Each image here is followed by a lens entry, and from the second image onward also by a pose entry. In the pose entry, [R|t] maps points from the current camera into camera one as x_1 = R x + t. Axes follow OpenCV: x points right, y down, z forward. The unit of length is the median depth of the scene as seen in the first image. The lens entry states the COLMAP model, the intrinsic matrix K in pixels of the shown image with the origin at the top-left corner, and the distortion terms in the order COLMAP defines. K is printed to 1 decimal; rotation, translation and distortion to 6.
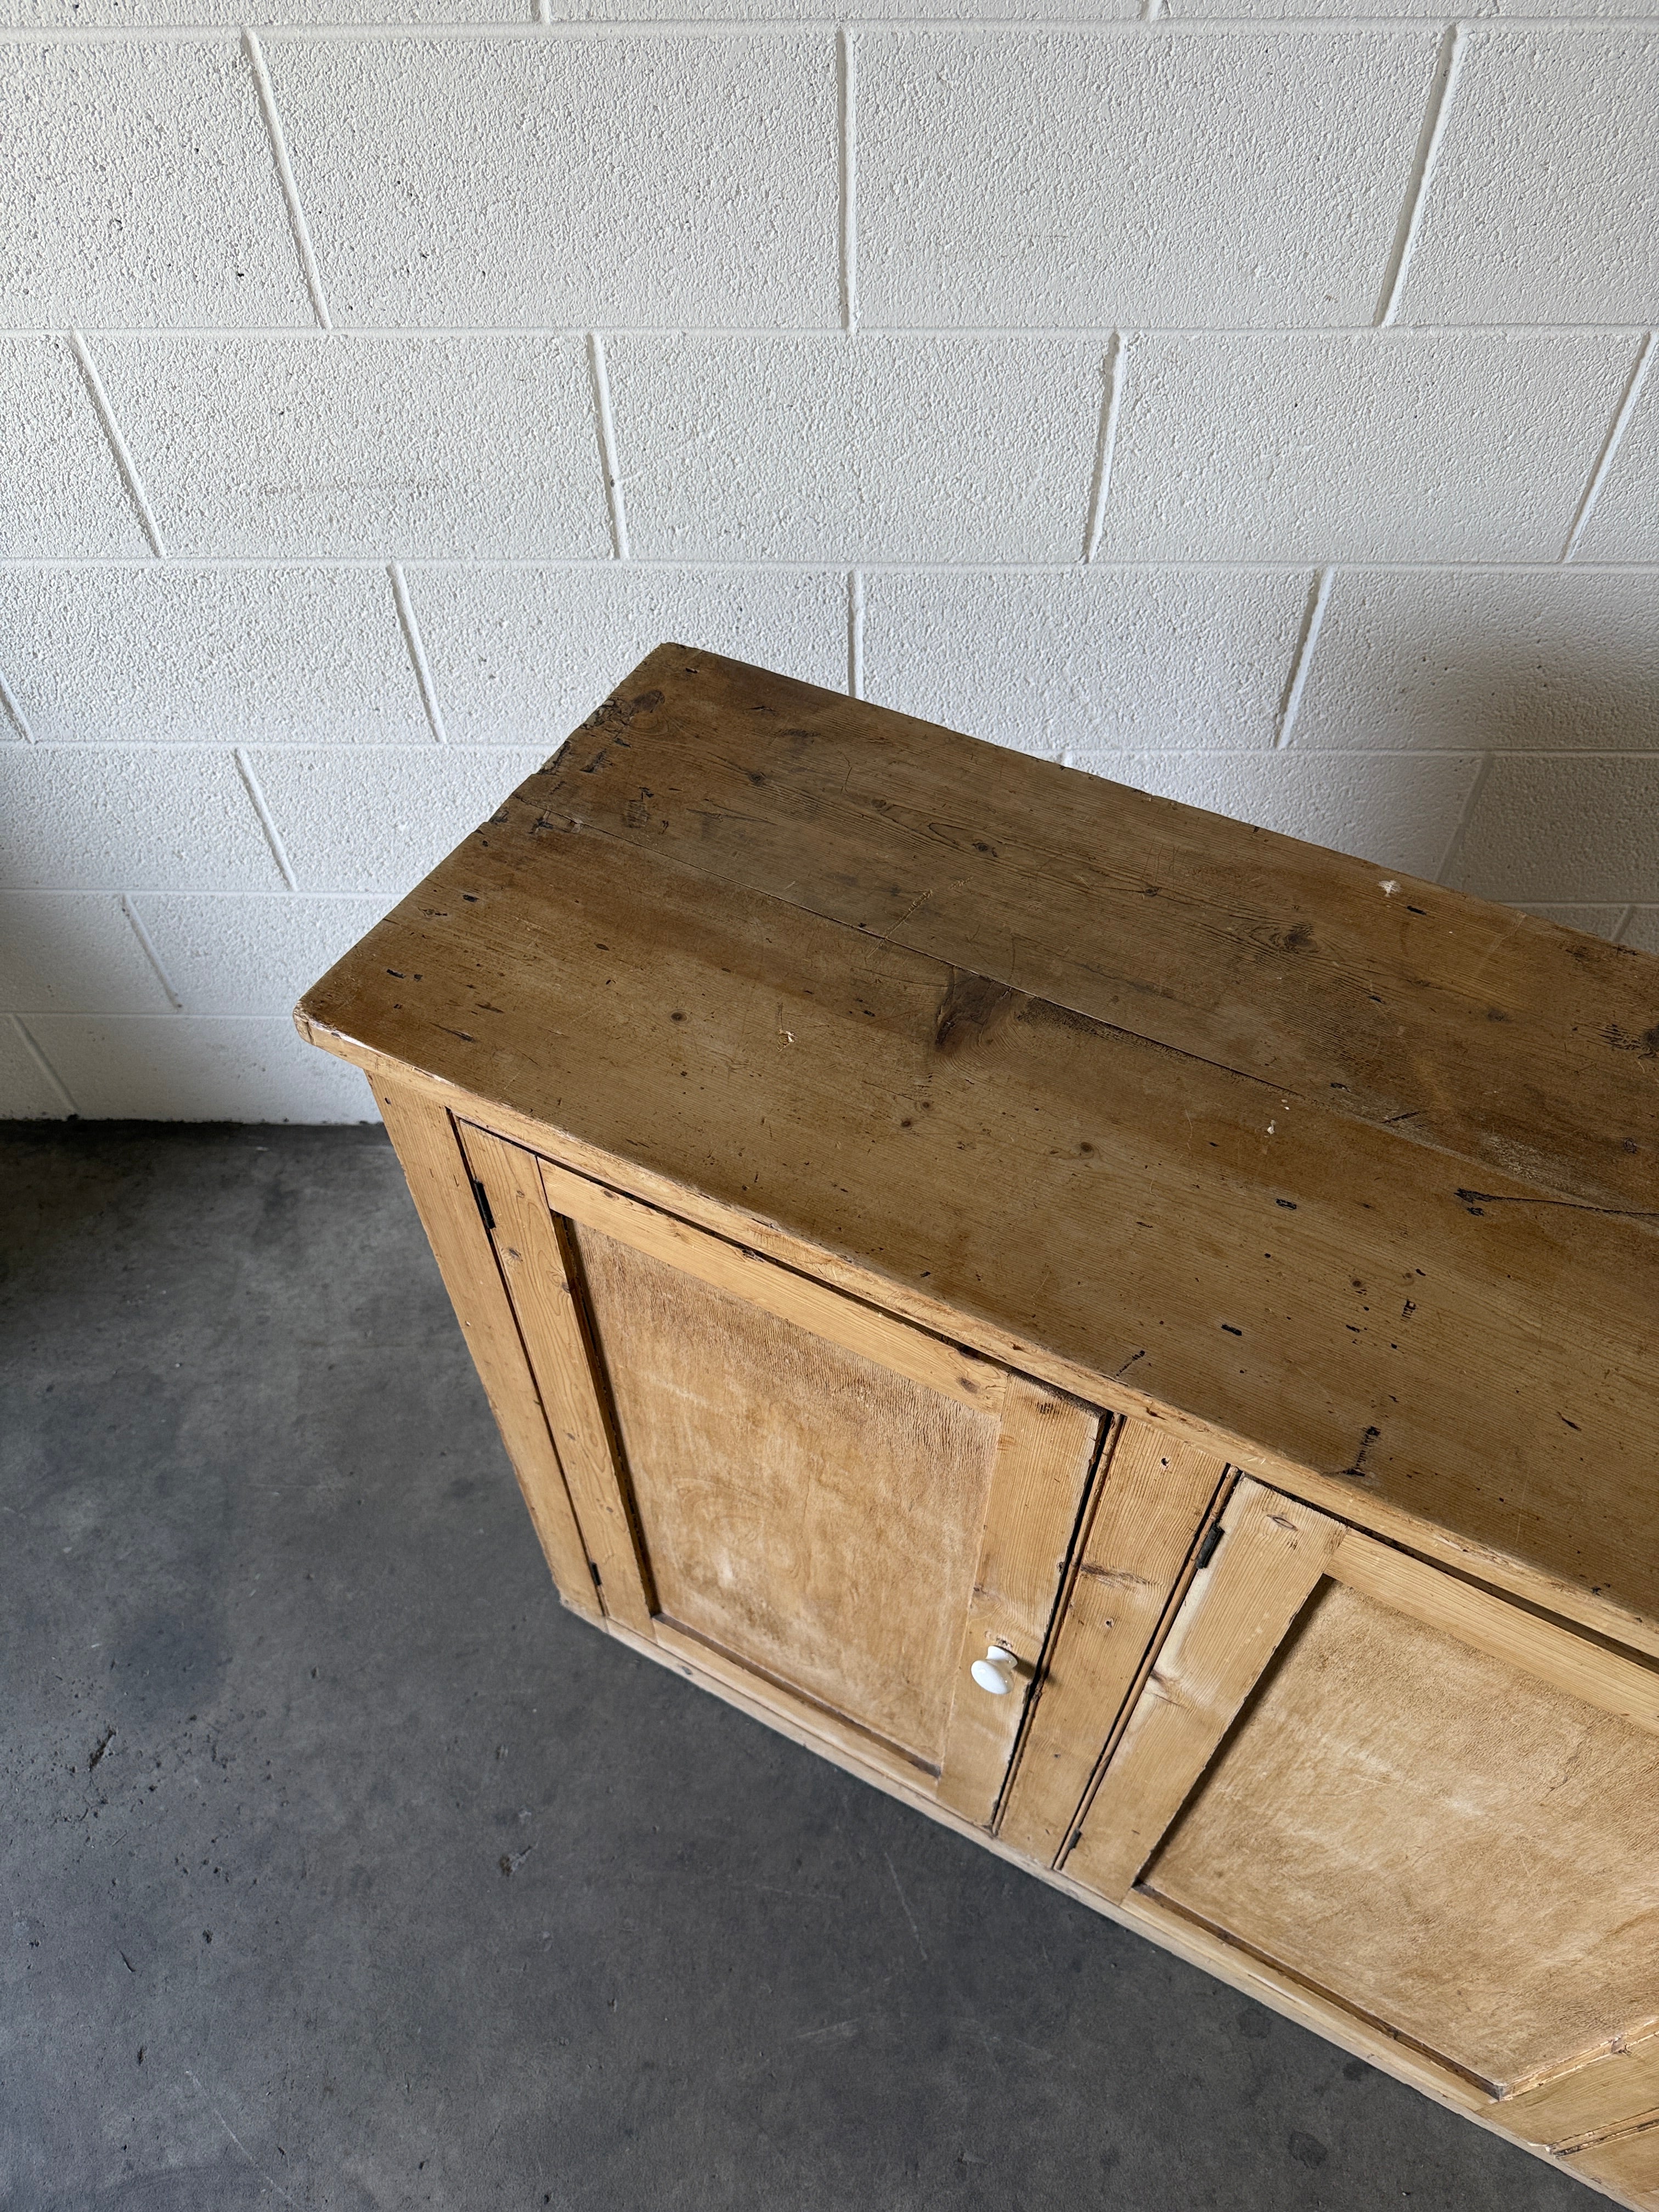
lens RADIAL K [[1564.7, 0, 831.5], [0, 1564.7, 1114.1], [0, 0, 1]] dist [0.021899, -0.030397]
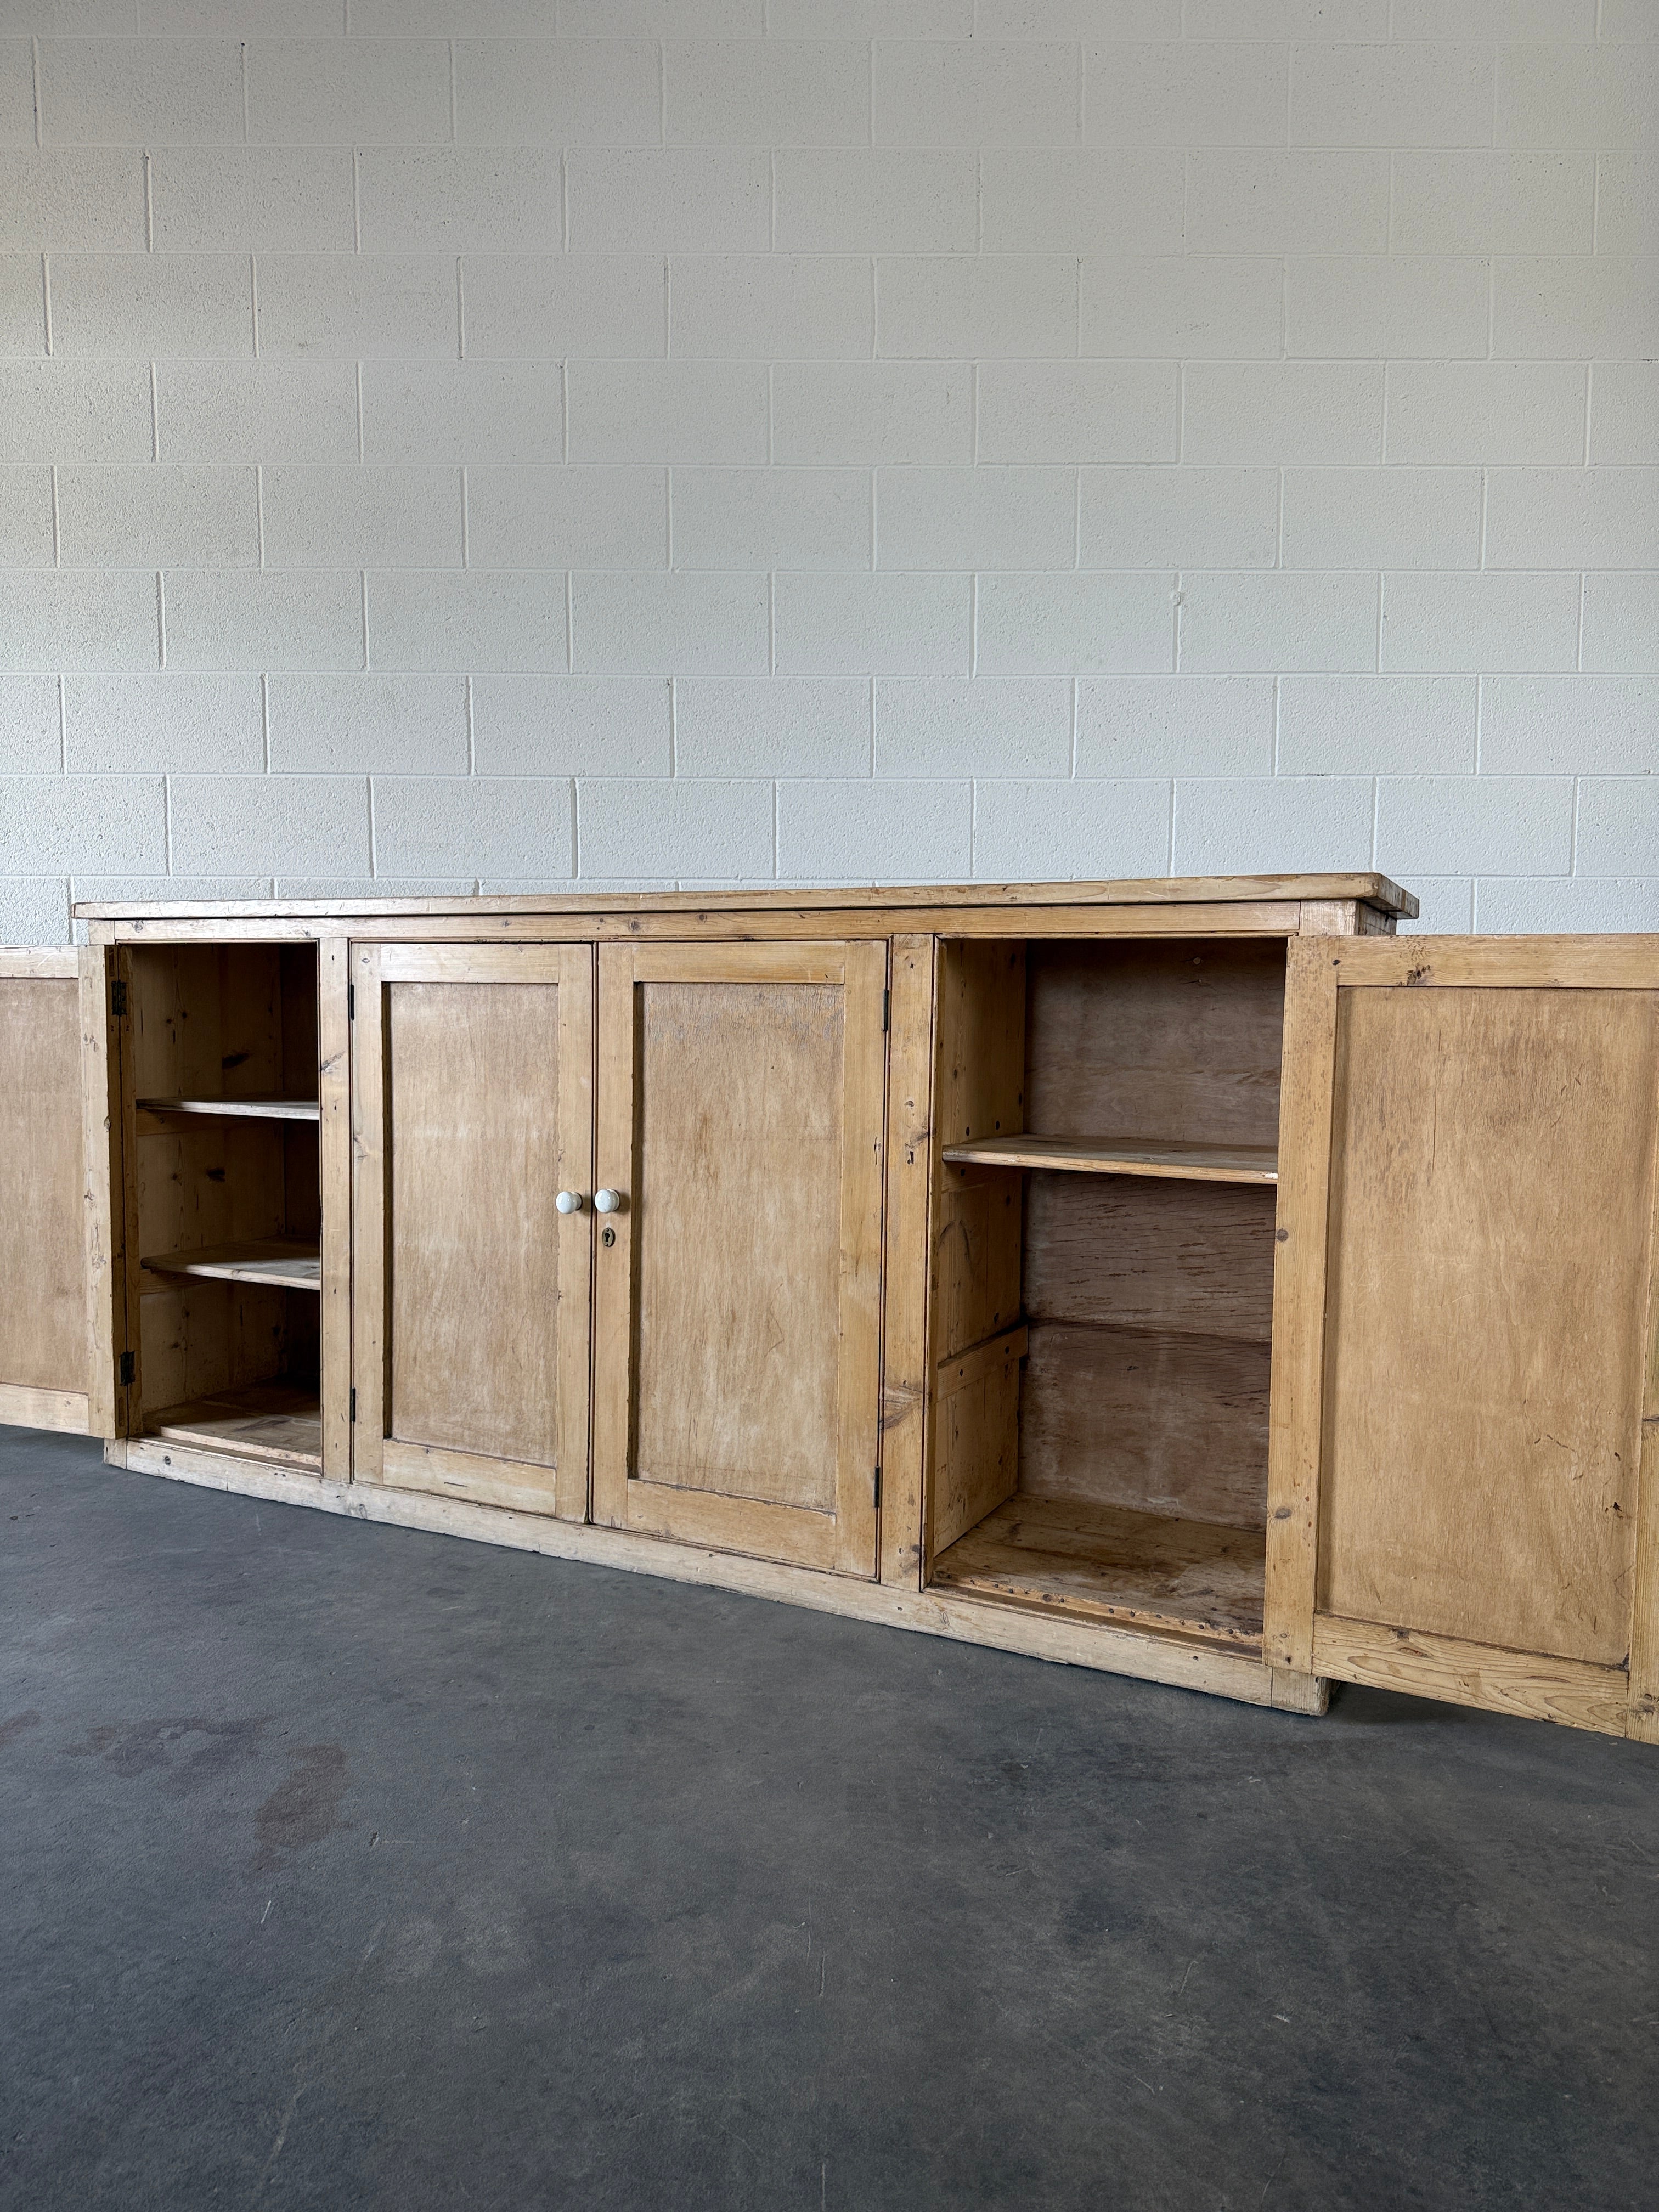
lens RADIAL K [[1564.7, 0, 829.8], [0, 1564.7, 1112.2], [0, 0, 1]] dist [0.021899, -0.030397]
pose [[0.999487, 0.011078, 0.030059, 0.624261], [0.014622, 0.677116, -0.735731, 1.518155], [-0.028504, 0.735793, 0.676606, -0.450451]]
